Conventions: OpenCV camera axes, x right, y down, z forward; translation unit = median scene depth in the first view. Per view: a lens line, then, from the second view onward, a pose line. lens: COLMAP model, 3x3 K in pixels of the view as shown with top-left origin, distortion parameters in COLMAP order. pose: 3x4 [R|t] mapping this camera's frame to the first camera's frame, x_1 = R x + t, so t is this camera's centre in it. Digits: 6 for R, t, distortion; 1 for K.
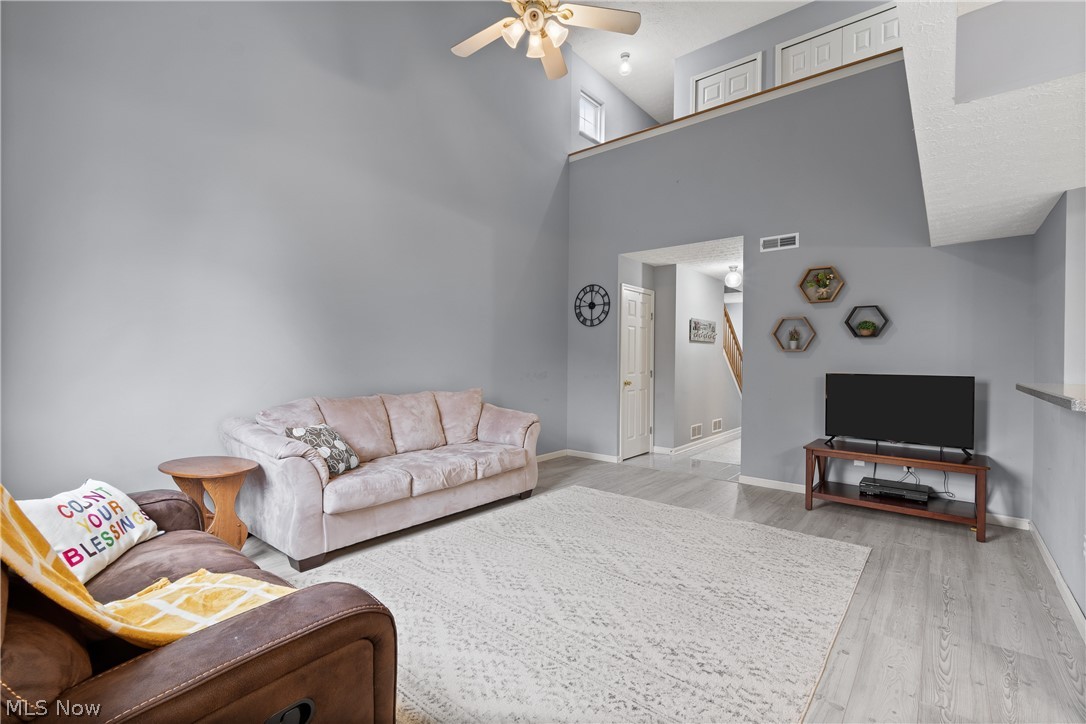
lens RADIAL K [[486.0, 0, 540.2], [0, 486.0, 362.0], [0, 0, 1]] dist [0.000870, -0.000332]
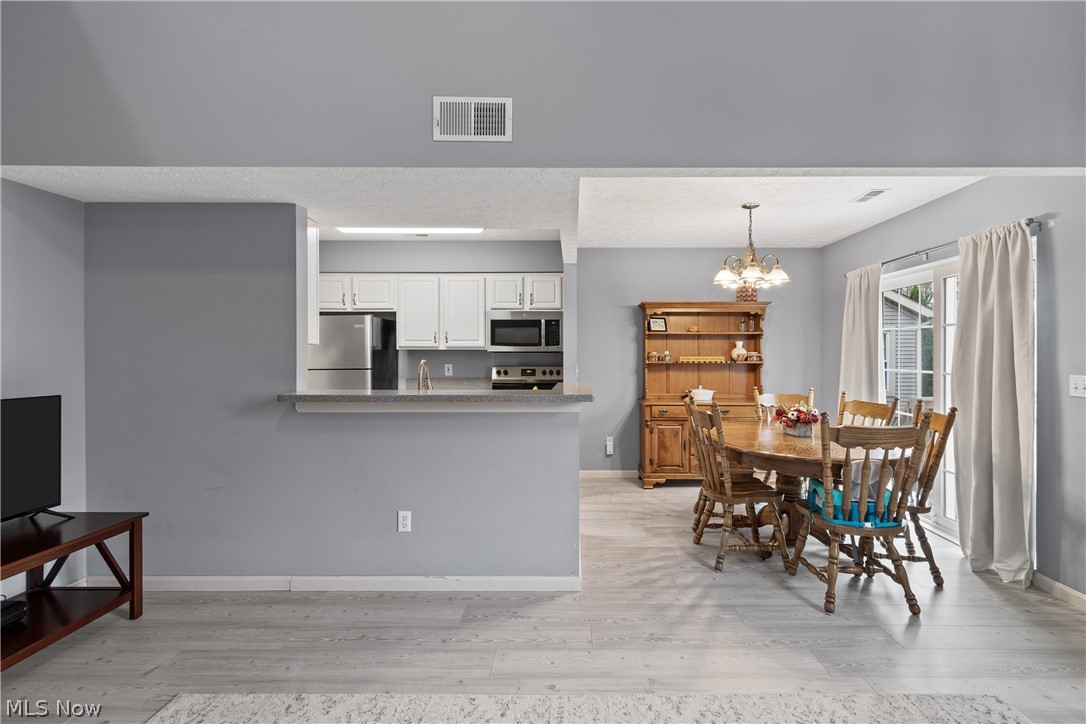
lens RADIAL K [[499.4, 0, 575.7], [0, 499.4, 355.9], [0, 0, 1]] dist [0.002091, -0.000326]
pose [[-0.641985, -0.011609, 0.766629, -0.068794], [-0.003092, 0.999916, 0.012553, -0.029256], [-0.766711, 0.005689, -0.641968, 0.774008]]
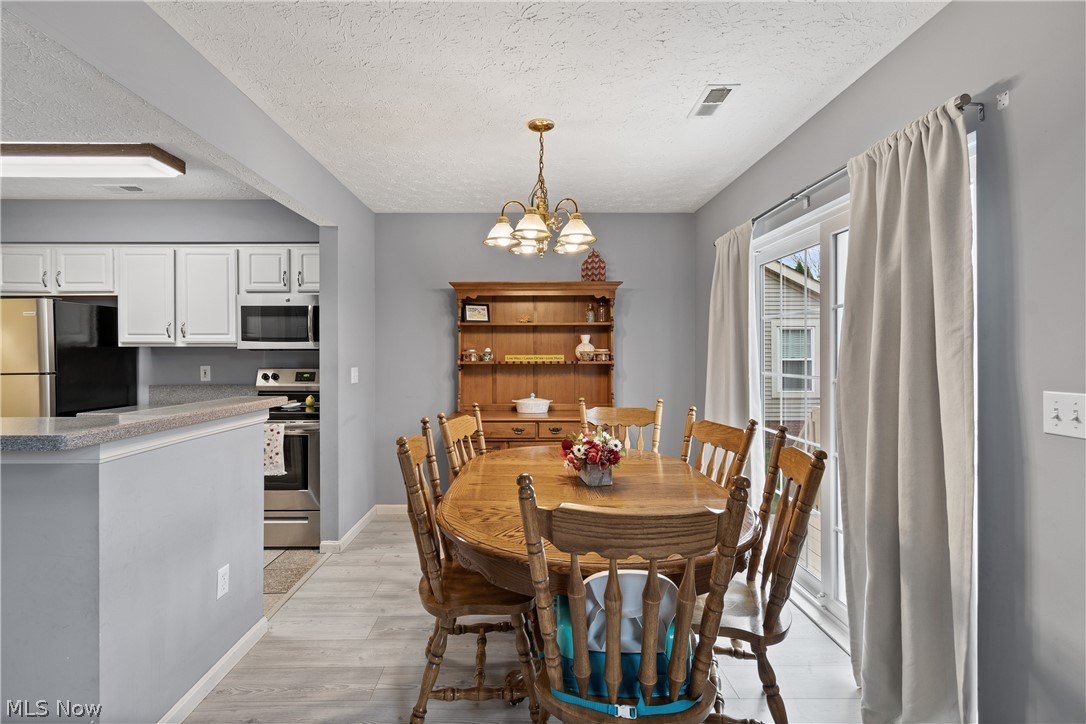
lens RADIAL K [[487.0, 0, 527.7], [0, 487.0, 353.1], [0, 0, 1]] dist [0.000008, 0.000514]
pose [[-0.644287, -0.008128, 0.764741, -0.009524], [-0.000791, 0.999950, 0.009962, -0.025823], [-0.764784, 0.005813, -0.644261, 0.331406]]
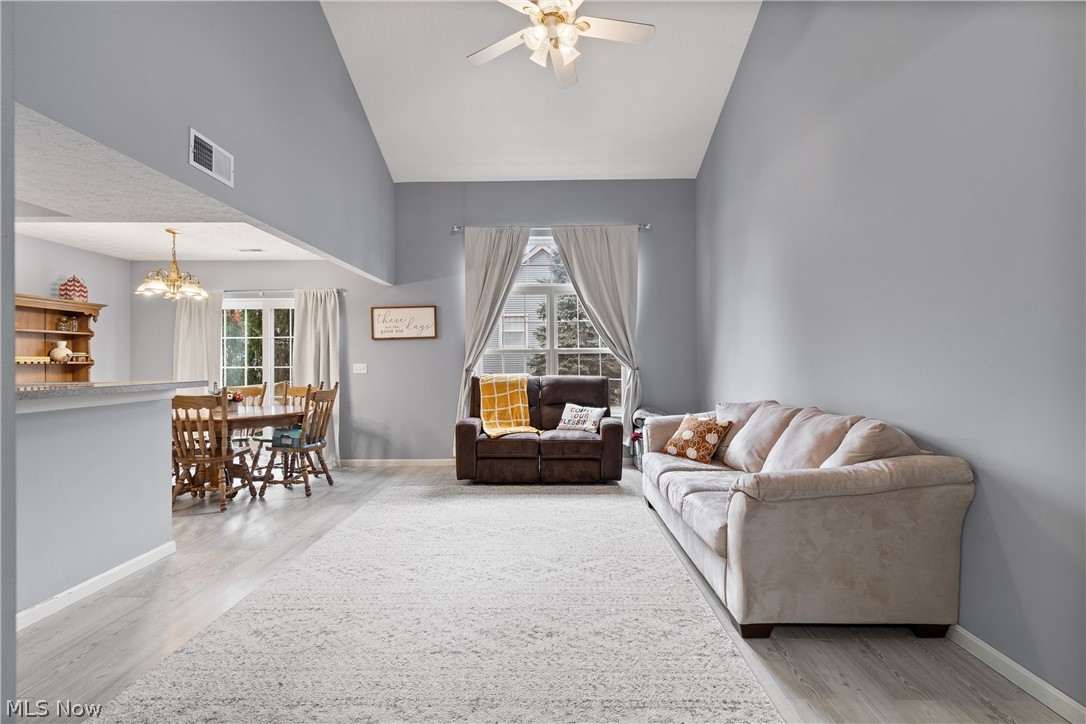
lens RADIAL K [[477.3, 0, 543.1], [0, 477.3, 359.8], [0, 0, 1]] dist [0.000855, -0.000102]
pose [[-0.775971, -0.007392, -0.630725, 0.460796], [-0.004146, 0.999970, -0.006618, -0.003389], [0.630755, -0.002520, -0.775978, 1.282512]]
